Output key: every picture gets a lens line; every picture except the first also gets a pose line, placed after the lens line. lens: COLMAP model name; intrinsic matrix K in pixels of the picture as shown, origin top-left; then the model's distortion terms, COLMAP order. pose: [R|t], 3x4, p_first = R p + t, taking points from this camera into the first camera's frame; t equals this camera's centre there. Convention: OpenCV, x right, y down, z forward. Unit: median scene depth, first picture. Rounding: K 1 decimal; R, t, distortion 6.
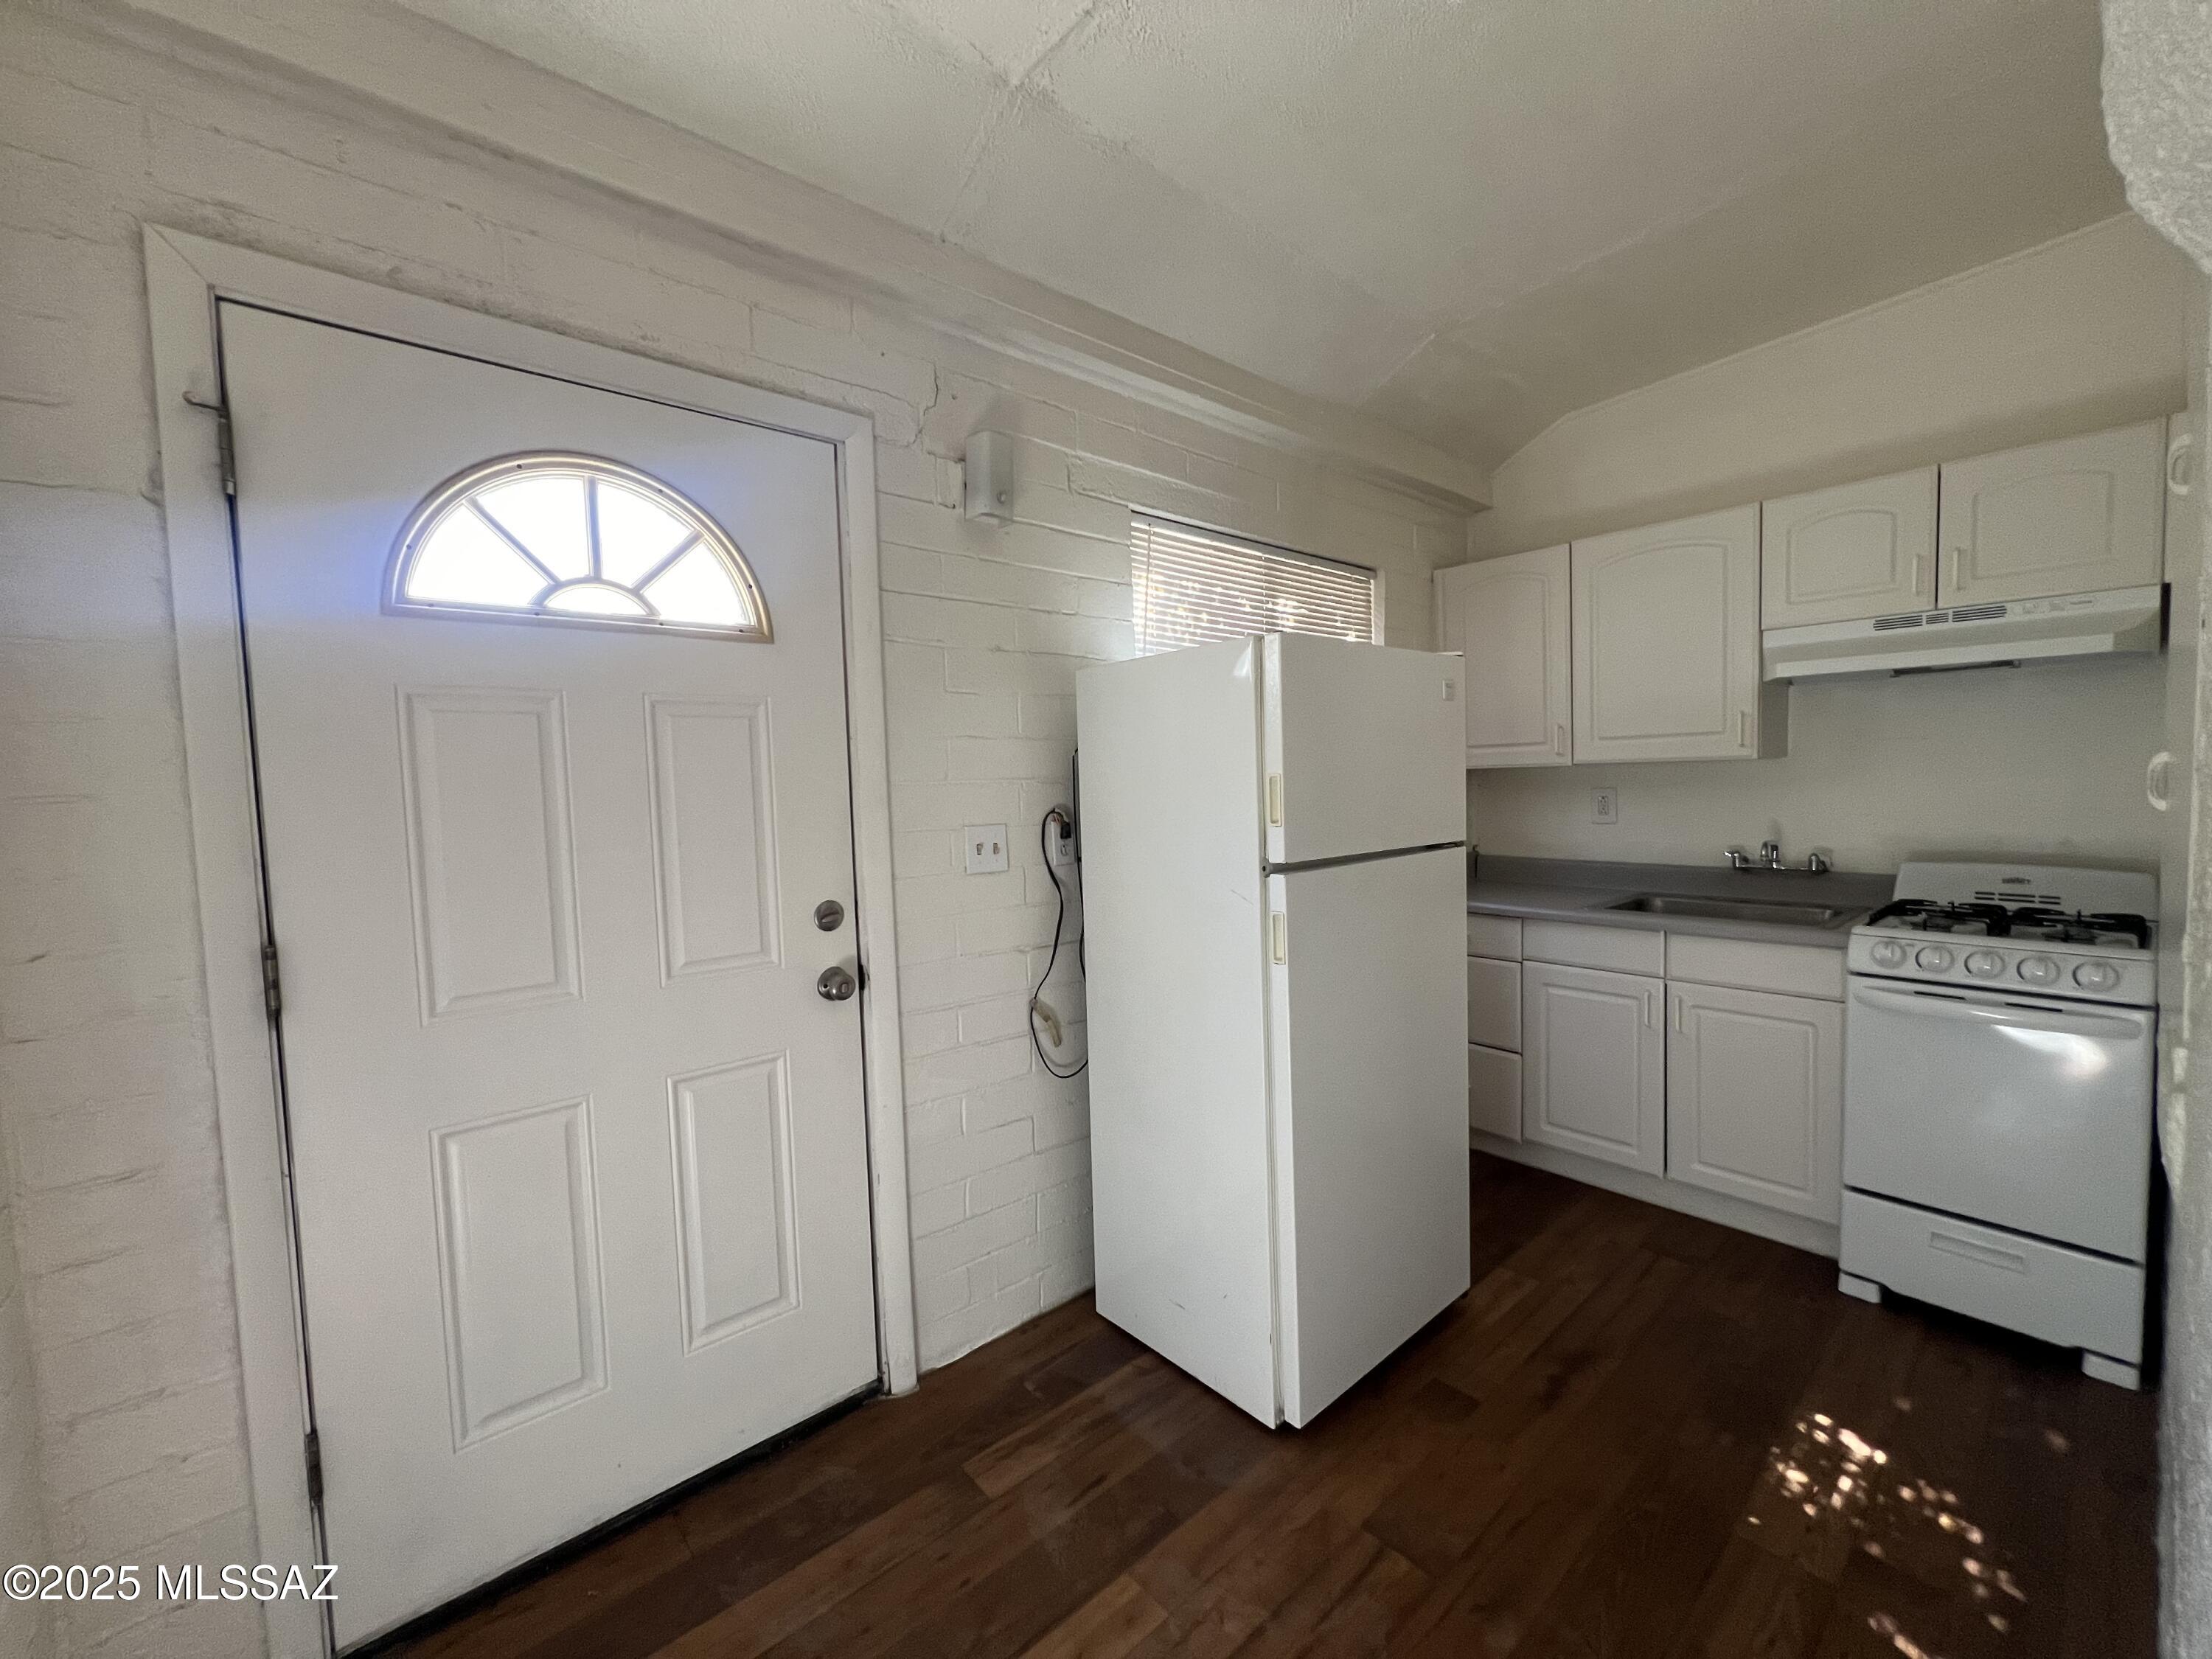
lens RADIAL K [[879.9, 0, 1105.6], [0, 879.9, 832.8], [0, 0, 1]] dist [0.000033, -0.000163]
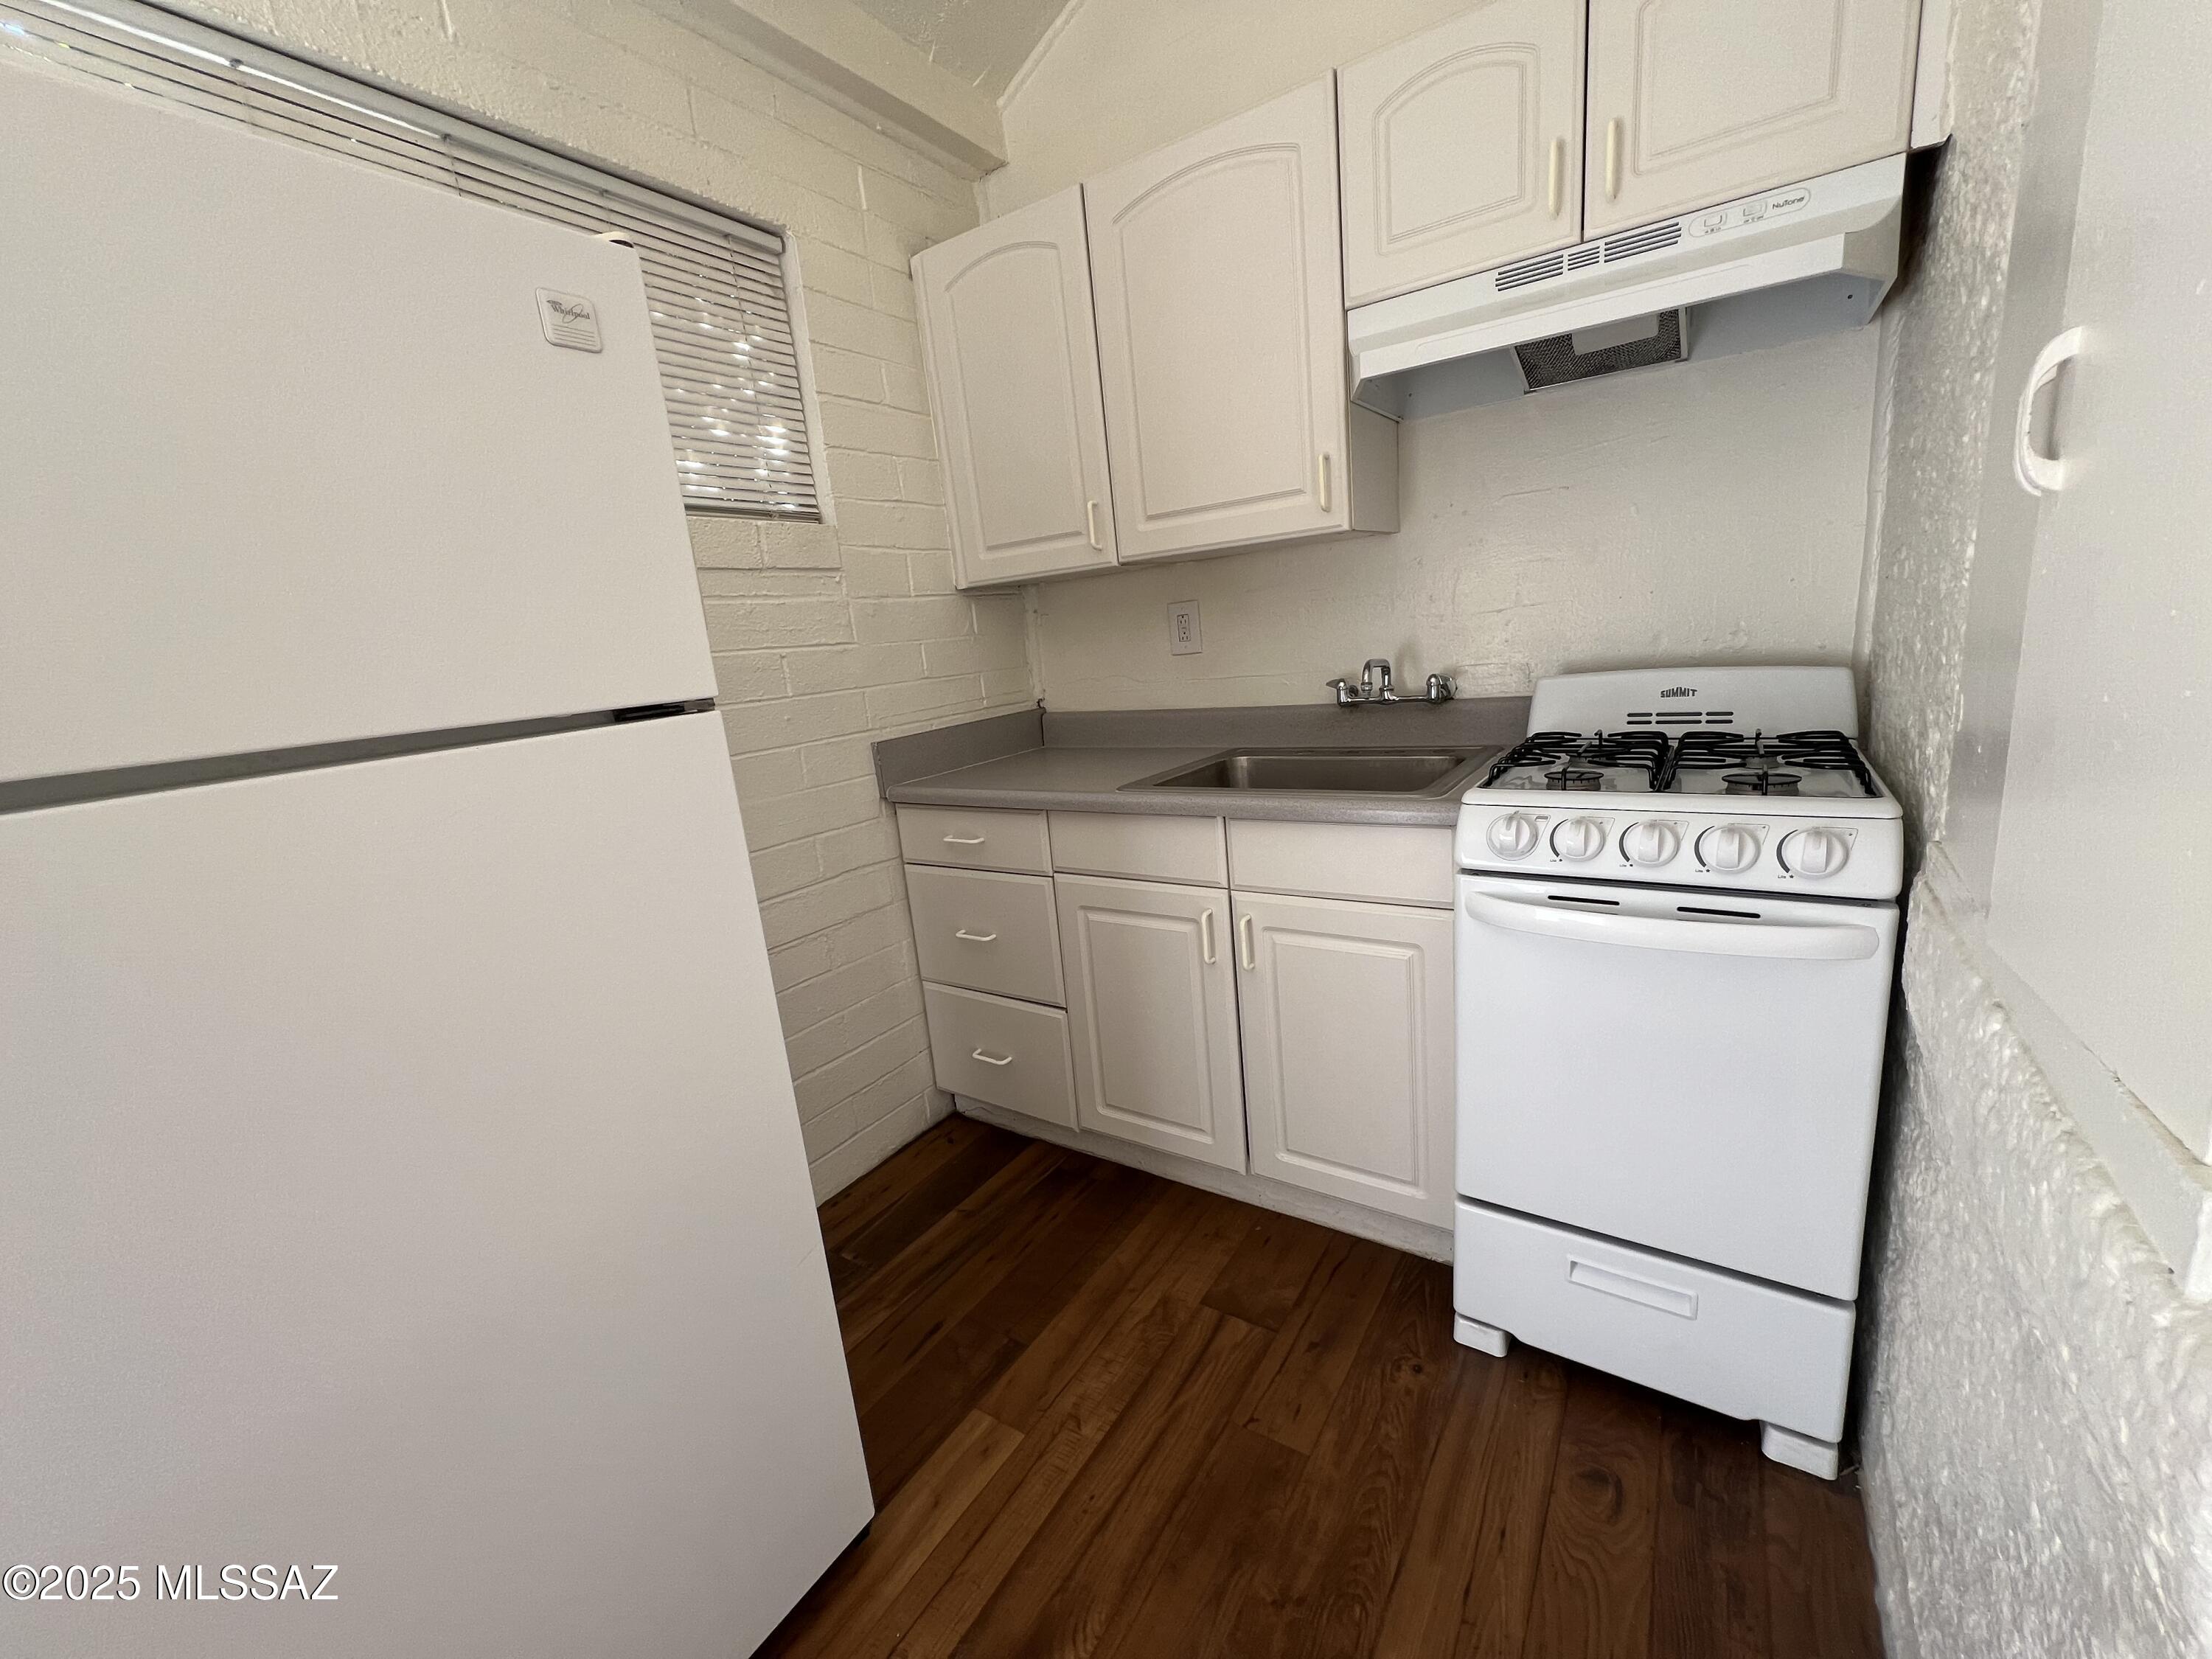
lens RADIAL K [[879.9, 0, 1105.6], [0, 879.9, 832.8], [0, 0, 1]] dist [0.000033, -0.000163]
pose [[0.961615, -0.117460, 0.247991, 0.443146], [0.079685, 0.984340, 0.157241, 0.019948], [-0.262577, -0.131444, 0.955916, 0.467178]]
